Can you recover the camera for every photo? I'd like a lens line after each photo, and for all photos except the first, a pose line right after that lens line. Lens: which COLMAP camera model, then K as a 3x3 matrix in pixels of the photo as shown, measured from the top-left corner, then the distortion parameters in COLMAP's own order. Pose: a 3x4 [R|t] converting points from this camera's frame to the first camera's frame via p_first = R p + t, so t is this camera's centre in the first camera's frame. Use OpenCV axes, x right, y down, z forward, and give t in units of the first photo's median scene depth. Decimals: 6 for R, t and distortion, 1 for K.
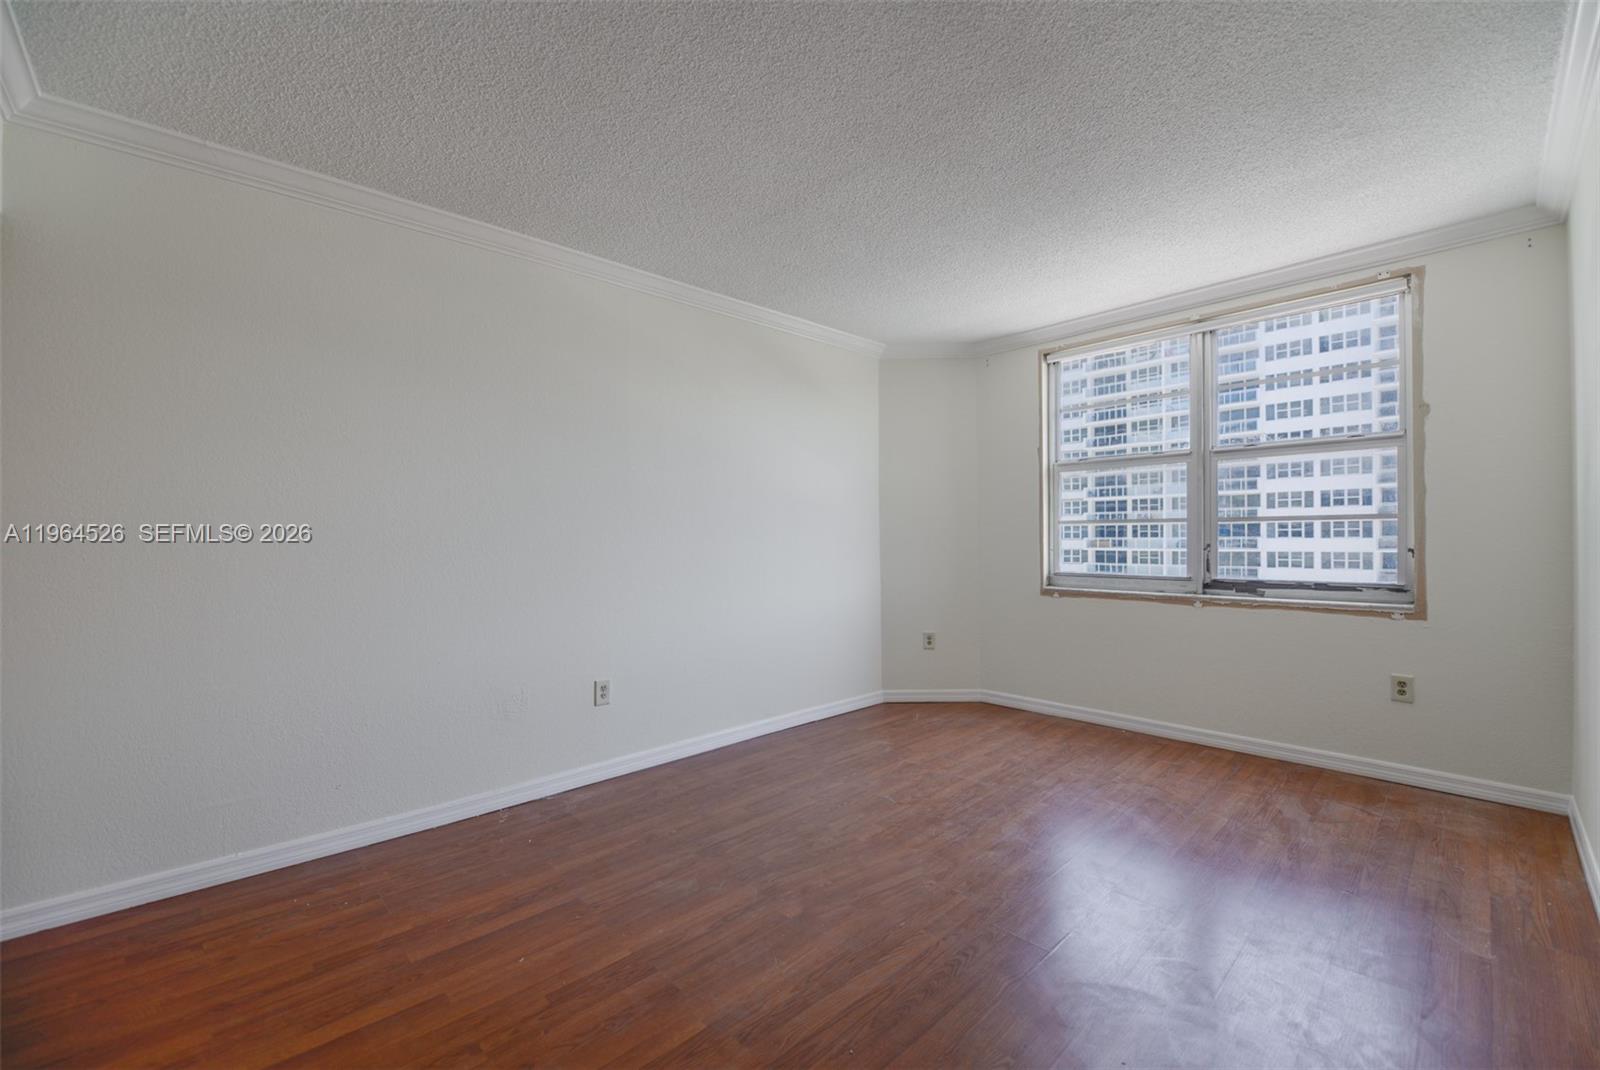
lens RADIAL K [[643.3, 0, 800.0], [0, 643.3, 535.0], [0, 0, 1]] dist [-0.020275, -0.000211]
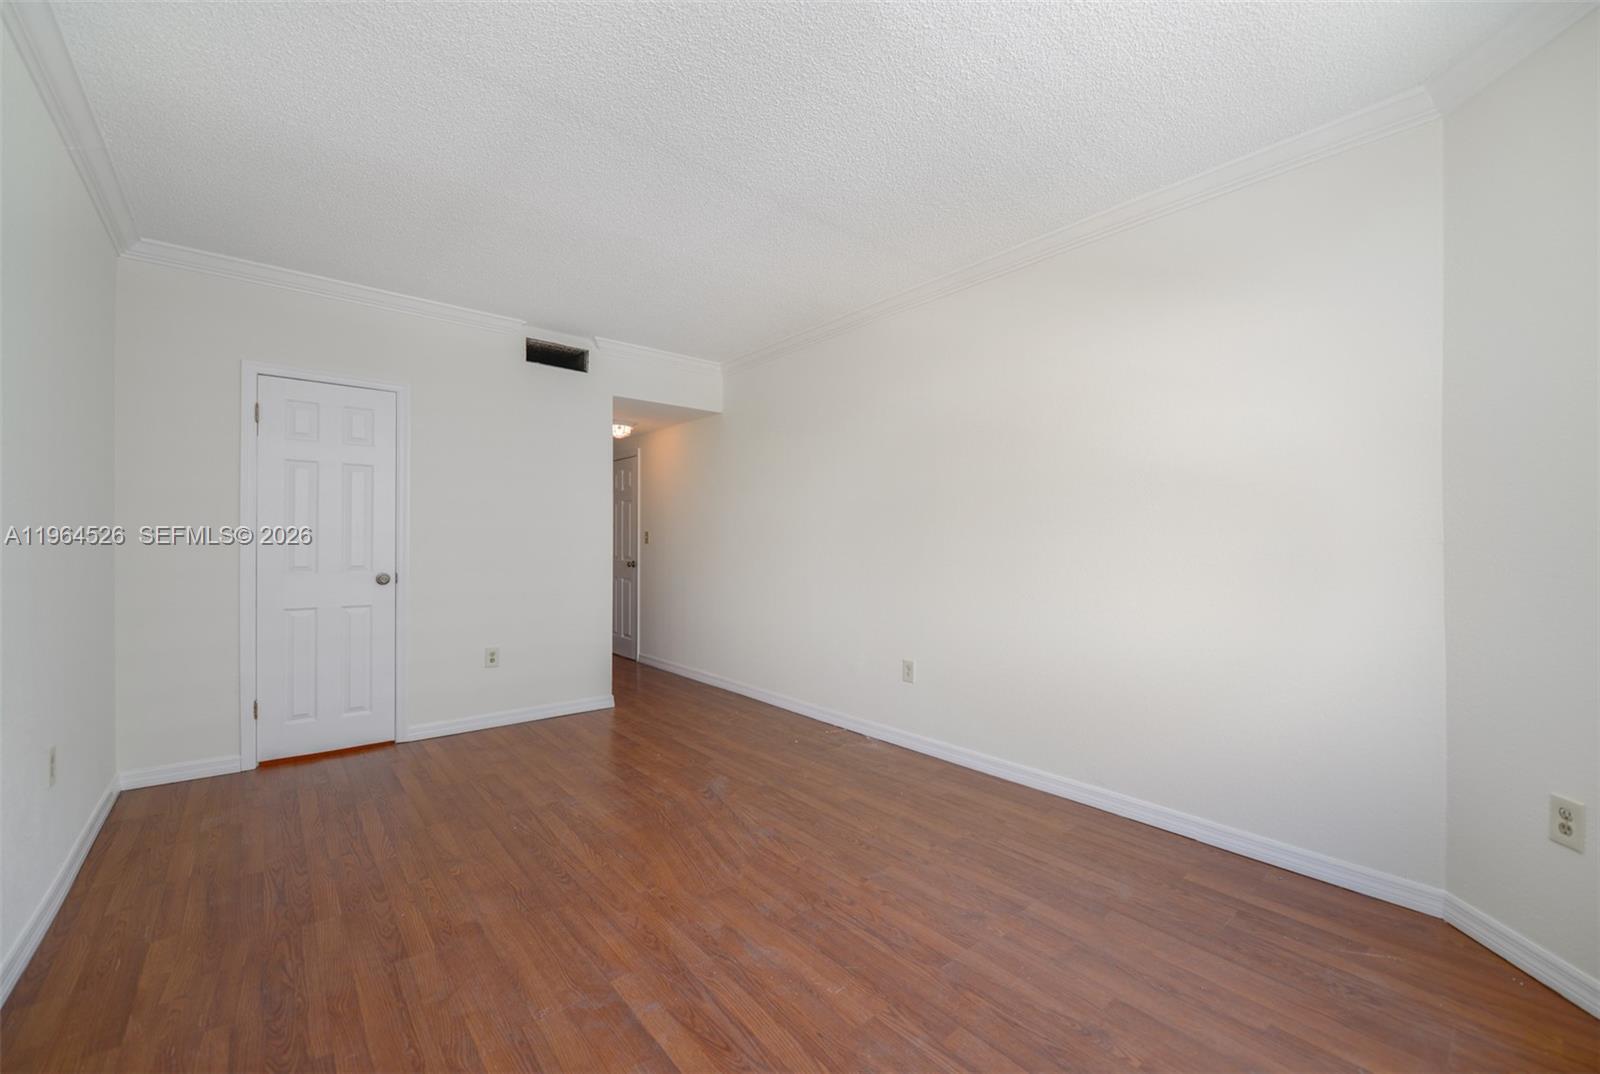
lens RADIAL K [[635.6, 0, 805.6], [0, 635.6, 537.0], [0, 0, 1]] dist [-0.014284, -0.000223]
pose [[-0.043831, 0.002917, -0.999035, 0.772704], [0.003812, 0.999989, 0.002752, 0.003061], [0.999032, -0.003688, -0.043842, 0.811772]]
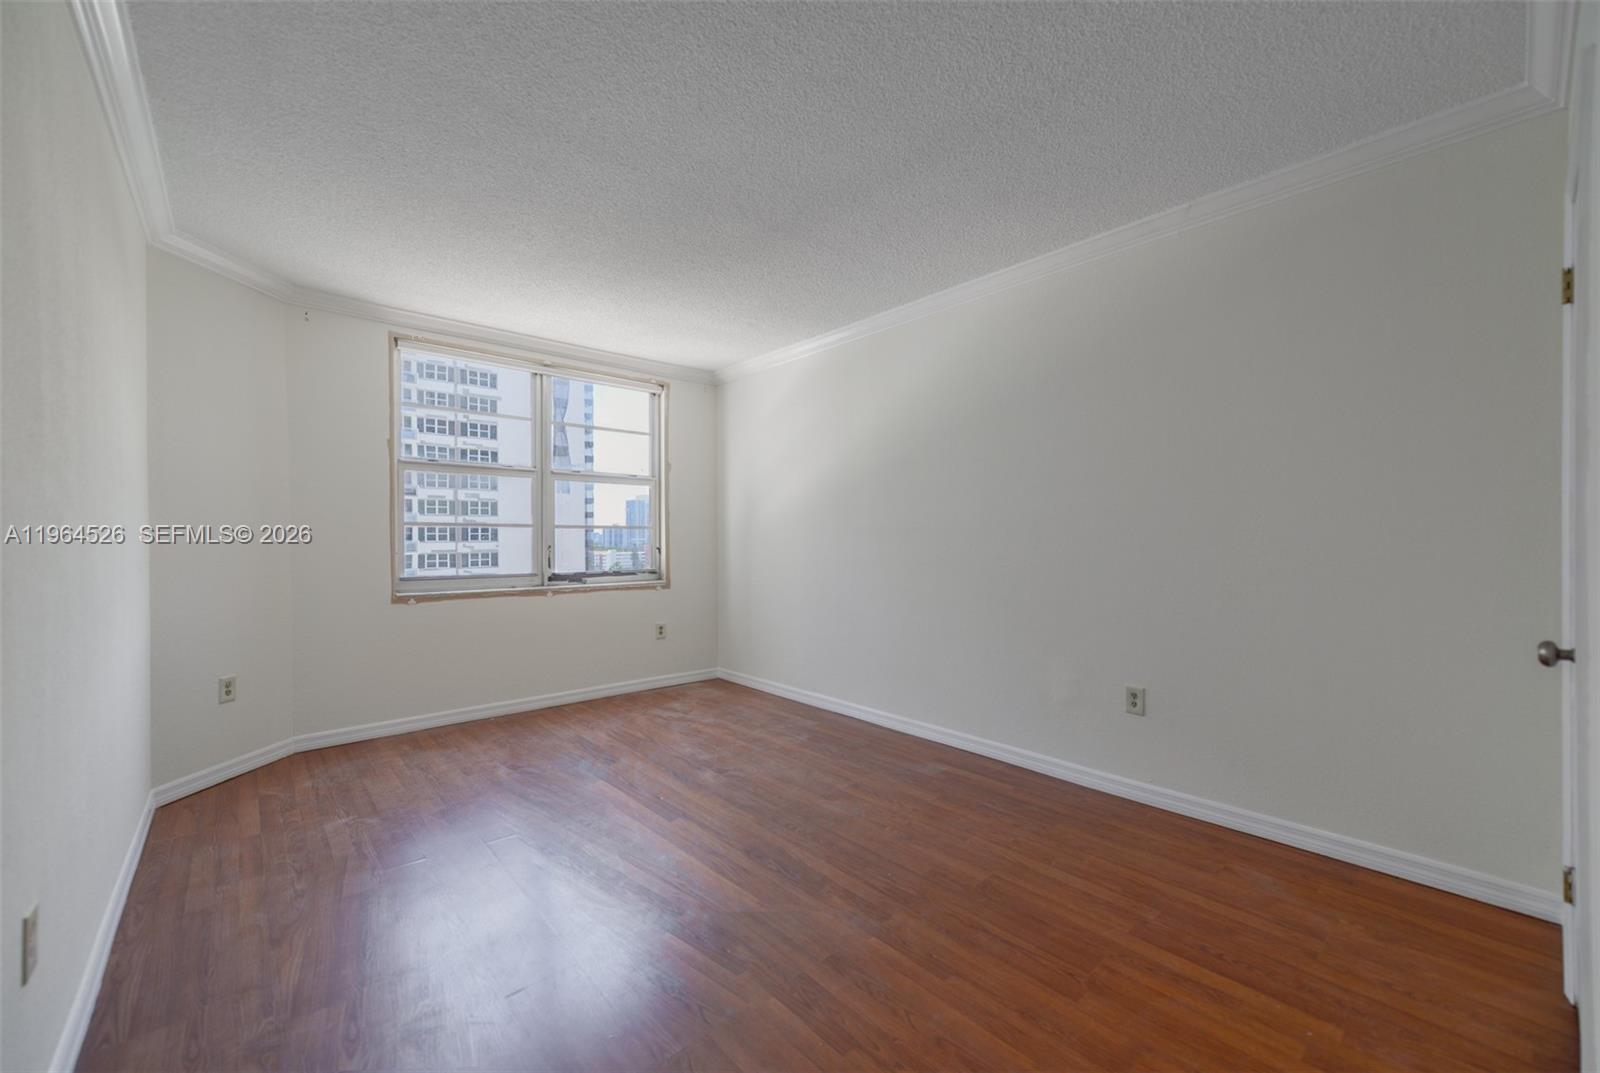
lens RADIAL K [[632.2, 0, 803.3], [0, 632.2, 534.1], [0, 0, 1]] dist [0.004309, -0.000342]
pose [[0.026446, 0.013236, 0.999563, -0.631960], [-0.005774, 0.999898, -0.013087, 0.005644], [-0.999634, -0.005425, 0.026519, 0.505377]]
